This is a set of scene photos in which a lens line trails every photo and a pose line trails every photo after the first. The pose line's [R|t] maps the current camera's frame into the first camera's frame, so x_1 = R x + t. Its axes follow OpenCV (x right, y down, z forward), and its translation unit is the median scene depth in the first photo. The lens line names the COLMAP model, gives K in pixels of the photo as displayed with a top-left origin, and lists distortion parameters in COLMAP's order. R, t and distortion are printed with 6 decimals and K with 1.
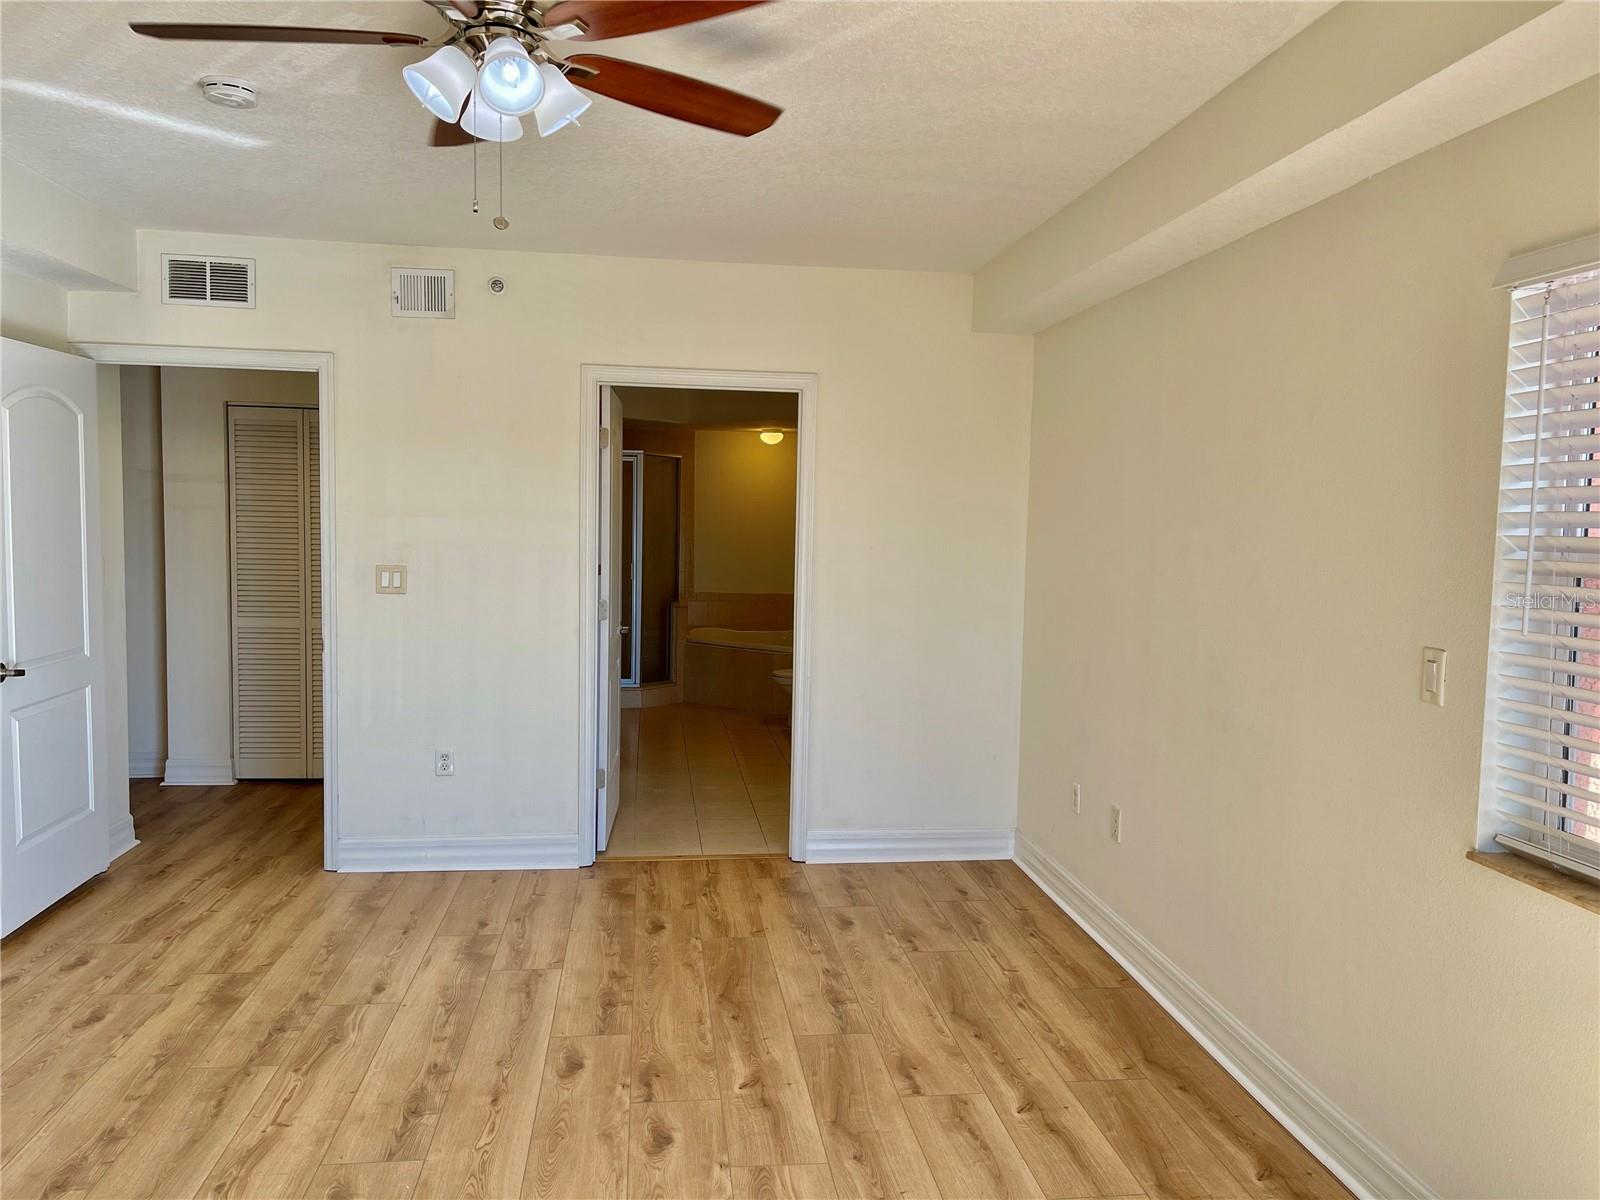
lens RADIAL K [[1189.6, 0, 840.4], [0, 1189.6, 598.7], [0, 0, 1]] dist [0.078241, -0.097909]
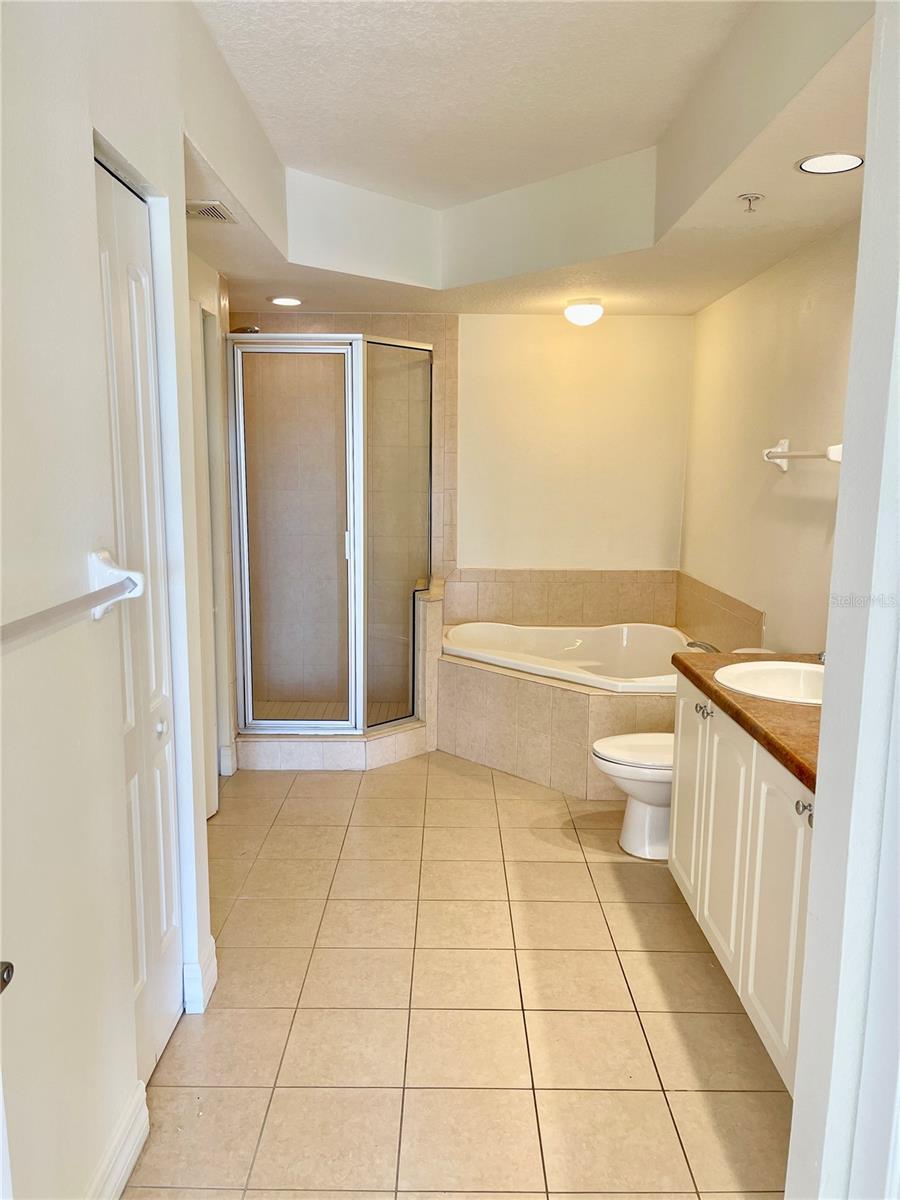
lens RADIAL K [[892.2, 0, 455.8], [0, 892.2, 600.6], [0, 0, 1]] dist [0.078241, -0.097909]
pose [[0.988268, 0.013408, -0.152139, -0.051436], [-0.000019, 0.996150, 0.087669, -0.033000], [0.152729, -0.086638, 0.984463, 0.547355]]
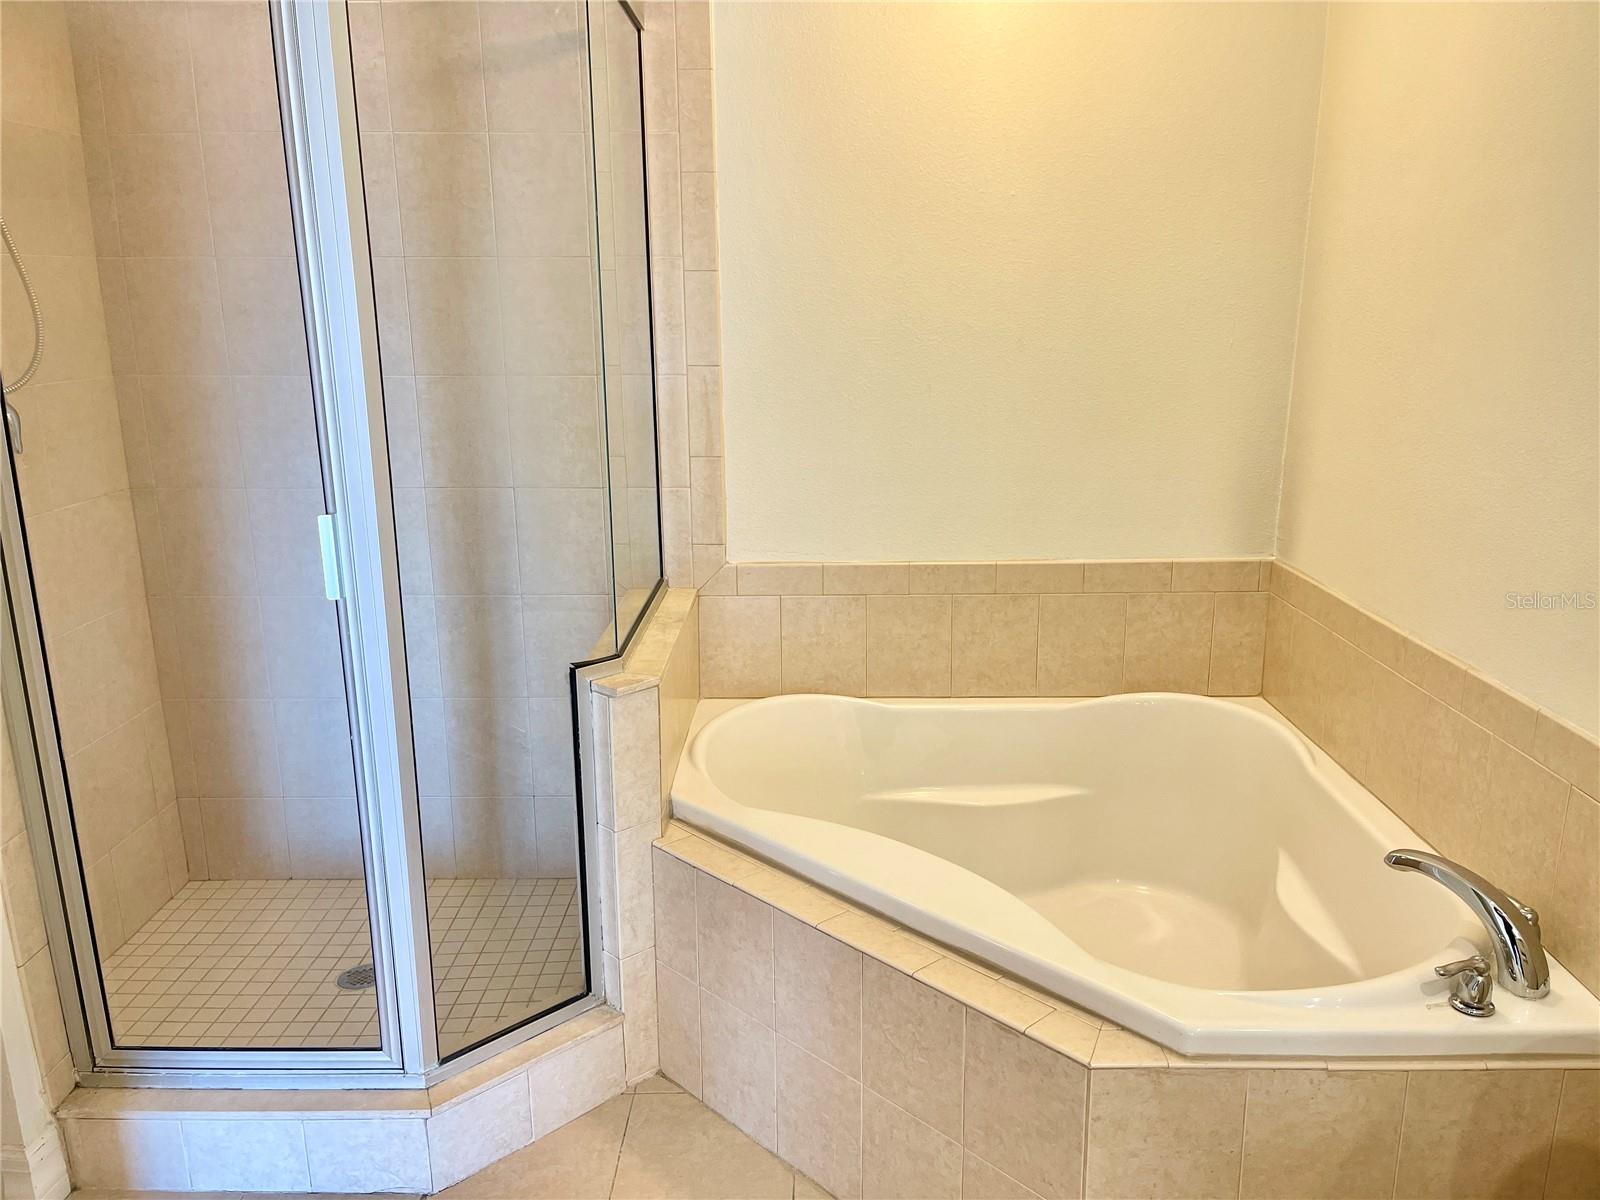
lens RADIAL K [[1189.6, 0, 840.4], [0, 1189.6, 598.7], [0, 0, 1]] dist [0.078241, -0.097909]
pose [[0.989599, 0.011436, -0.143398, -0.063391], [0.013821, 0.984665, 0.173907, -0.046602], [0.143188, -0.174080, 0.974266, 0.792089]]
